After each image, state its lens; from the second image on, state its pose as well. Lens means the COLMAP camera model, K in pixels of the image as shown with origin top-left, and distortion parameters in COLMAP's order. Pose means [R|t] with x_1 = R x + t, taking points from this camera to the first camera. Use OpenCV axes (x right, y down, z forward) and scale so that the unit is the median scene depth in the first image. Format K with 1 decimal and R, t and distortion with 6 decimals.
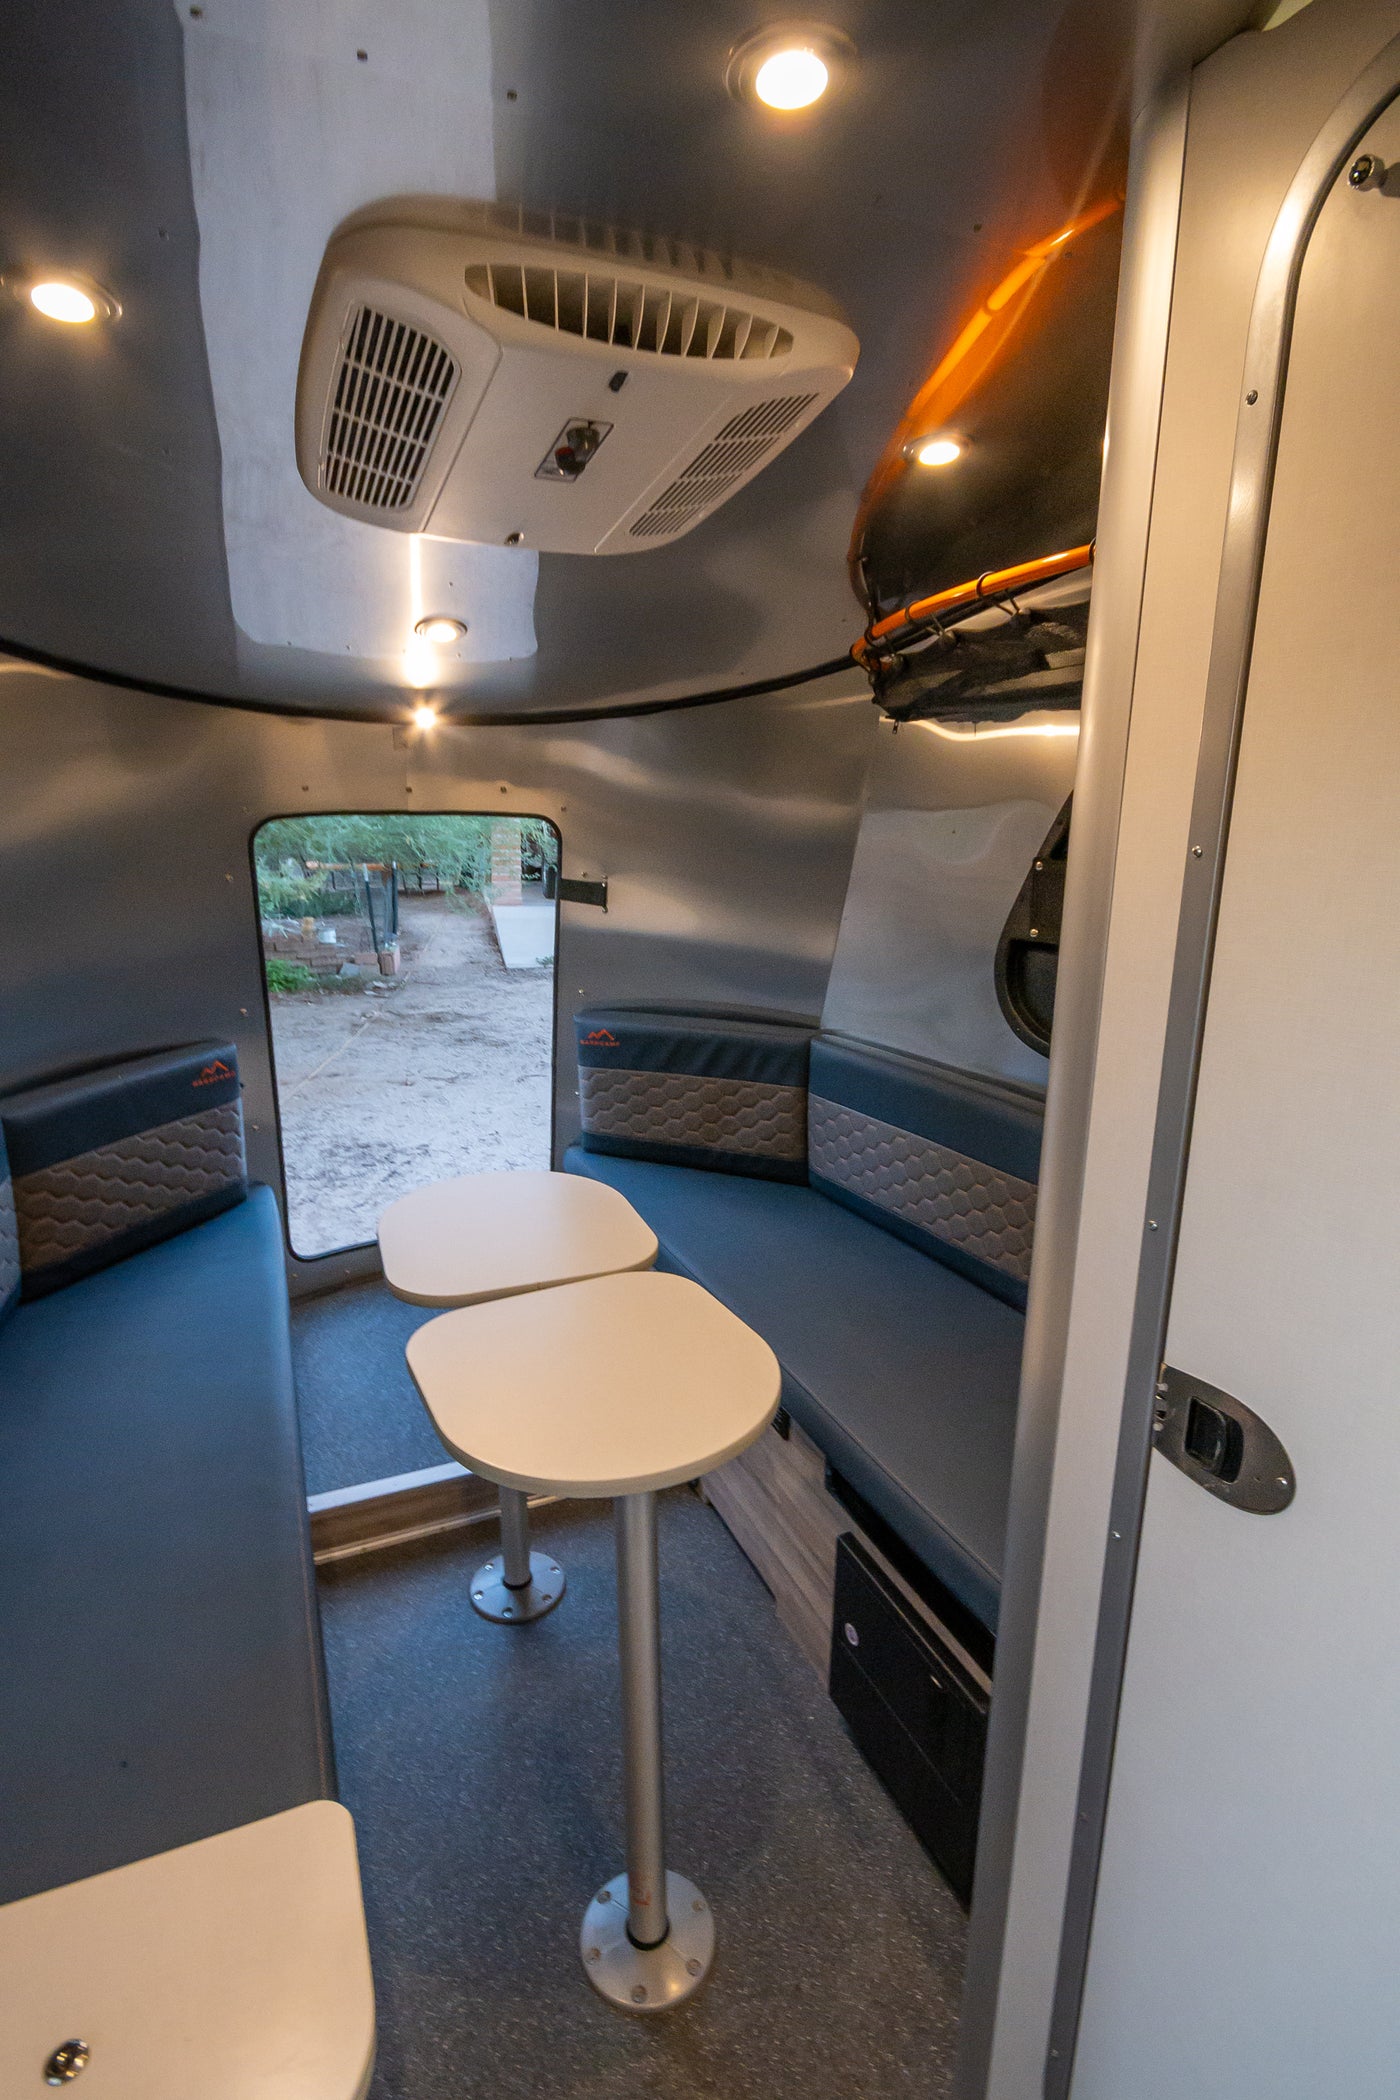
lens RADIAL K [[1079.7, 0, 697.5], [0, 1079.7, 1101.0], [0, 0, 1]] dist [-0.021403, 0.039202]
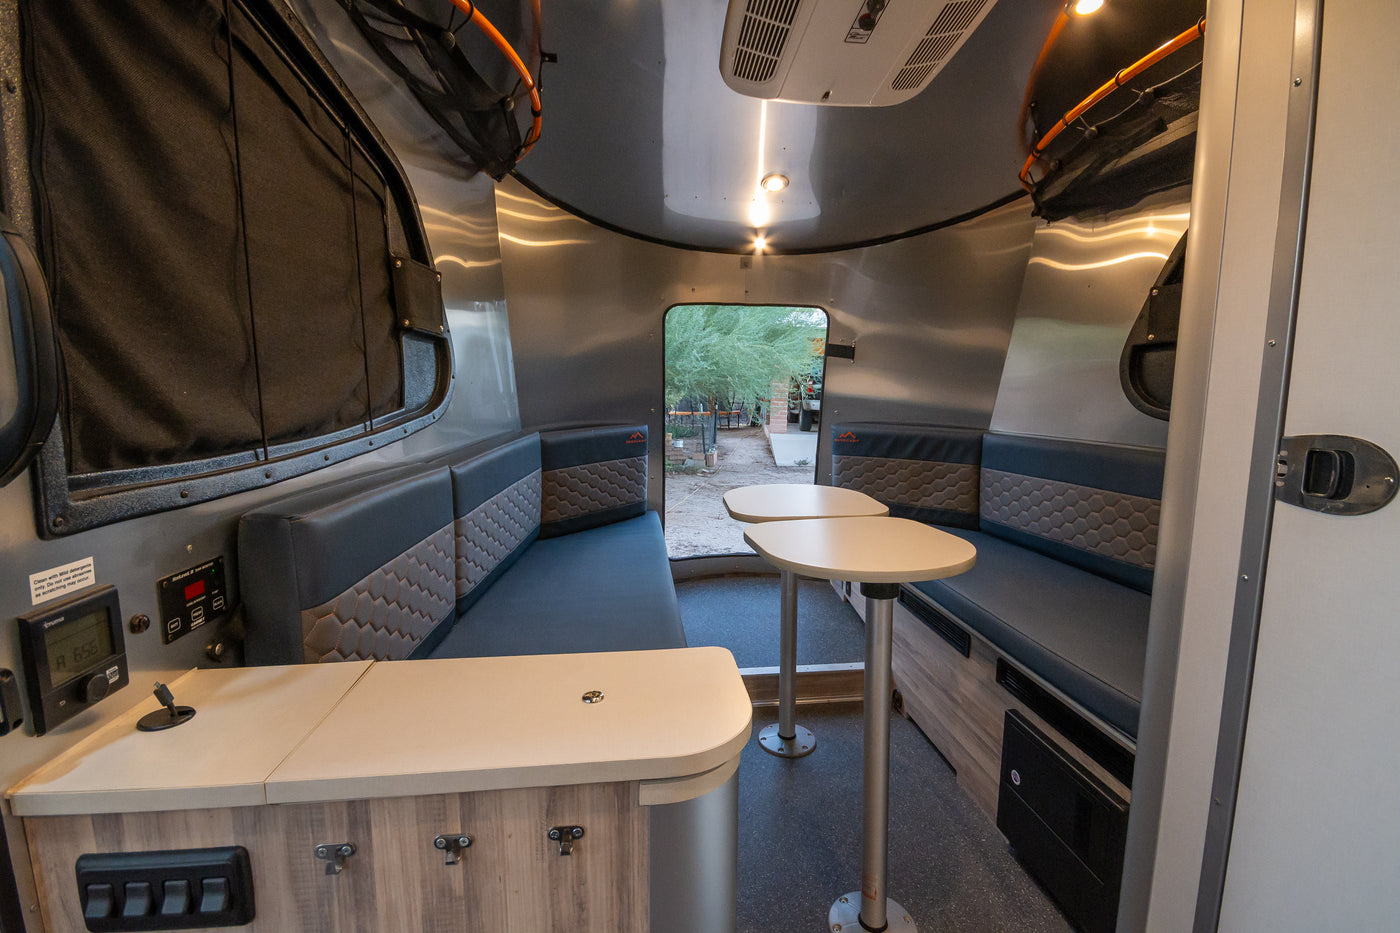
lens RADIAL K [[638.2, 0, 700.0], [0, 638.2, 466.5], [0, 0, 1]] dist [0.022619, -0.021101]
pose [[0.956505, 0.033514, -0.289783, -0.026966], [-0.067248, 0.991955, -0.107249, 0.164606], [0.283857, 0.122071, 0.951064, -0.017108]]
